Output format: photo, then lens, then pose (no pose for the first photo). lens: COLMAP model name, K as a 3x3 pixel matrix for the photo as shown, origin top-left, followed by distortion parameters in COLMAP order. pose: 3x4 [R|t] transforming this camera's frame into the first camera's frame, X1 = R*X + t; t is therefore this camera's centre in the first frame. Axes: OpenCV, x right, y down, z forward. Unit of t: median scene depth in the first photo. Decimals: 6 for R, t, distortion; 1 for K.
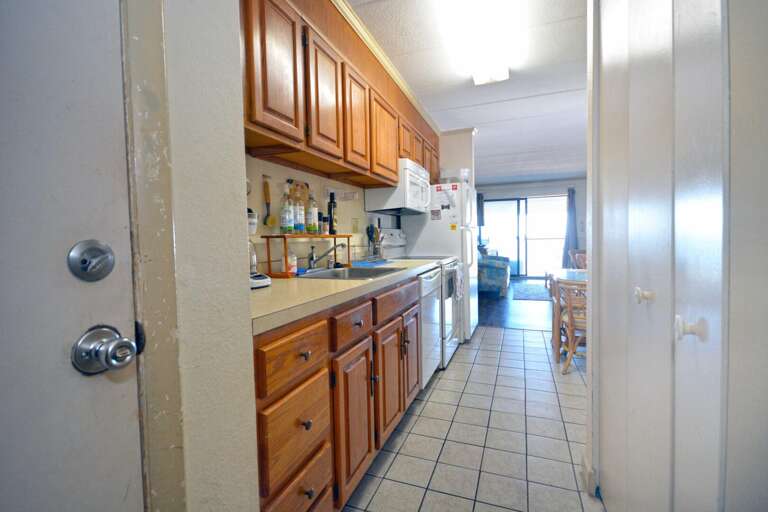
lens RADIAL K [[351.5, 0, 389.9], [0, 351.5, 261.9], [0, 0, 1]] dist [-0.003621, -0.000025]
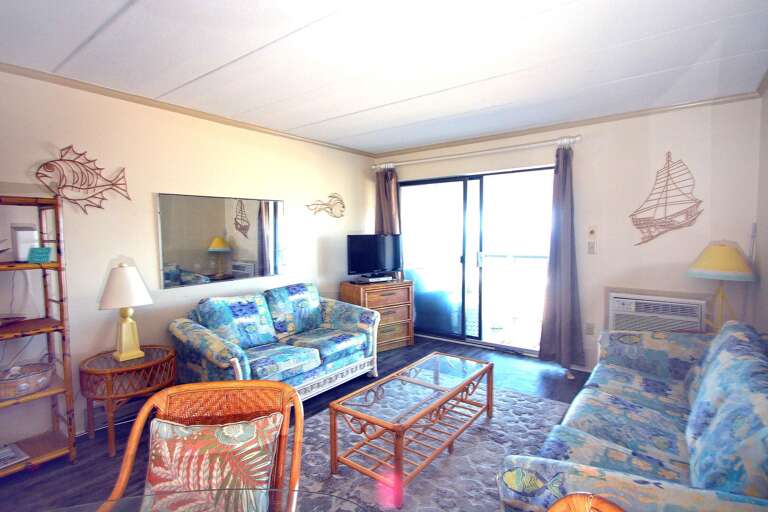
lens RADIAL K [[385.5, 0, 386.8], [0, 385.5, 255.0], [0, 0, 1]] dist [0.009134, 0.002689]
pose [[0.958037, 0.037693, -0.284156, 0.430403], [-0.037385, 0.999280, 0.006511, -0.076726], [0.284197, 0.004386, 0.958756, 0.482854]]
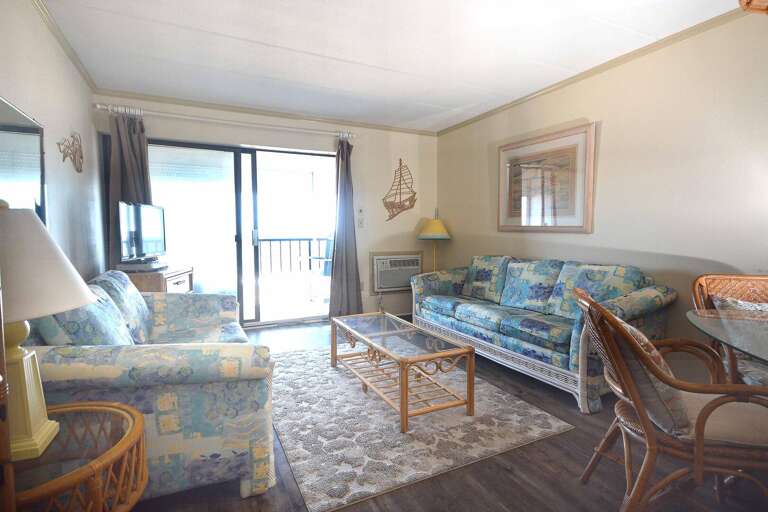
lens RADIAL K [[385.5, 0, 382.2], [0, 385.5, 253.0], [0, 0, 1]] dist [0.009134, 0.002689]
pose [[0.689433, -0.015057, 0.724193, 0.144256], [0.031446, 0.999464, -0.009156, -0.041124], [-0.723667, 0.029085, 0.689536, 0.557075]]
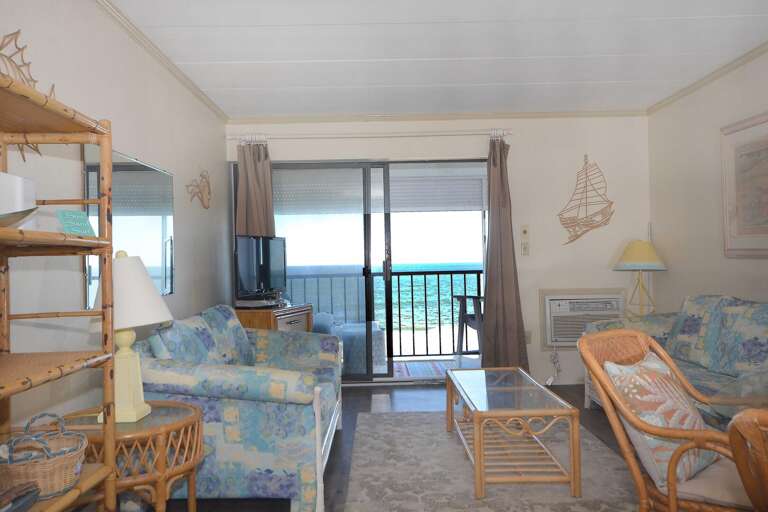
lens RADIAL K [[620.5, 0, 385.8], [0, 620.5, 256.9], [0, 0, 1]] dist [0.031742, 0.016338]
pose [[0.933534, 0.010522, 0.358333, 0.159830], [0.018779, 0.996761, -0.078192, -0.034418], [-0.357996, 0.079724, 0.930314, 0.412521]]
